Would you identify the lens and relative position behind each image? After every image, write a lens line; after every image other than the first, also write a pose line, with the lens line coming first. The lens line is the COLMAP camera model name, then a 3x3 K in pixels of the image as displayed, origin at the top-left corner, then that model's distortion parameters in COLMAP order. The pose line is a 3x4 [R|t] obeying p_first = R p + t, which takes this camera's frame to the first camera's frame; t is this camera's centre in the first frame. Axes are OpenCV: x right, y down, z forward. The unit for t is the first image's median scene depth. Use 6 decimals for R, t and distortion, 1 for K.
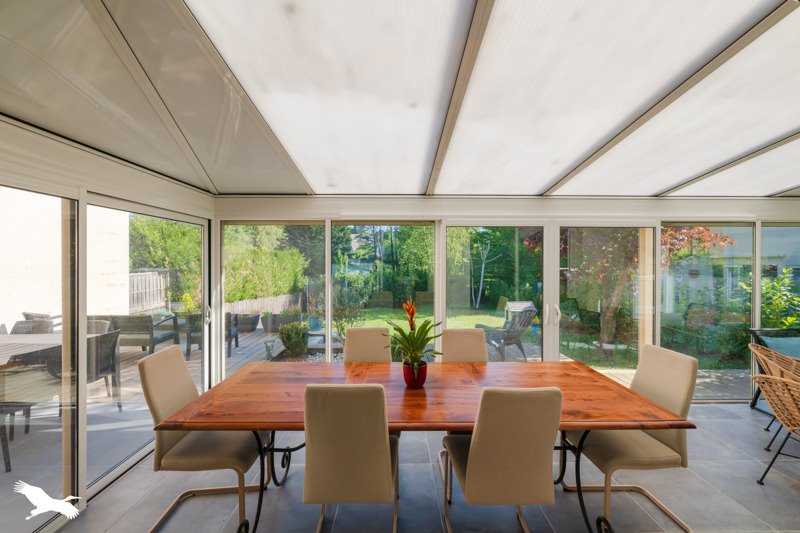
lens RADIAL K [[316.0, 0, 401.0], [0, 316.0, 265.7], [0, 0, 1]] dist [0.000929, 0.000057]
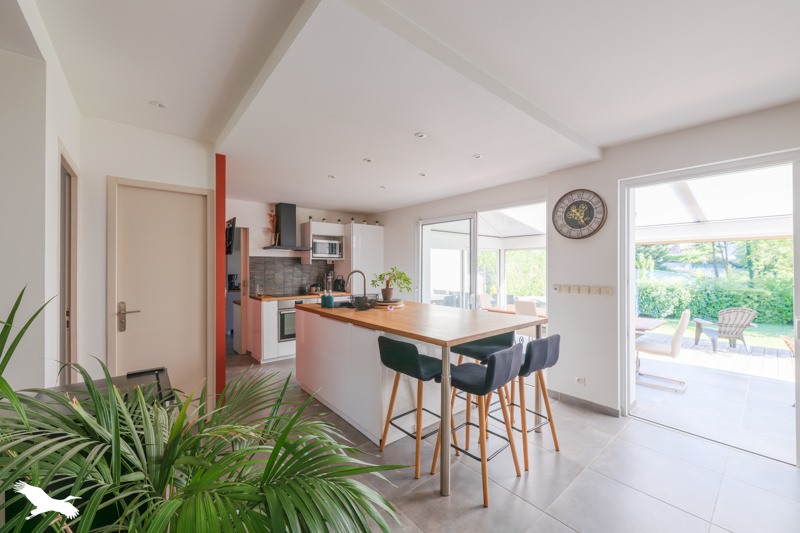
lens RADIAL K [[316.0, 0, 401.0], [0, 316.0, 268.2], [0, 0, 1]] dist [0.000929, 0.000057]
pose [[0.627973, 0.001132, -0.778234, 0.191375], [-0.006967, 0.999967, -0.004167, 0.002576], [0.778204, 0.008038, 0.627960, -0.262645]]
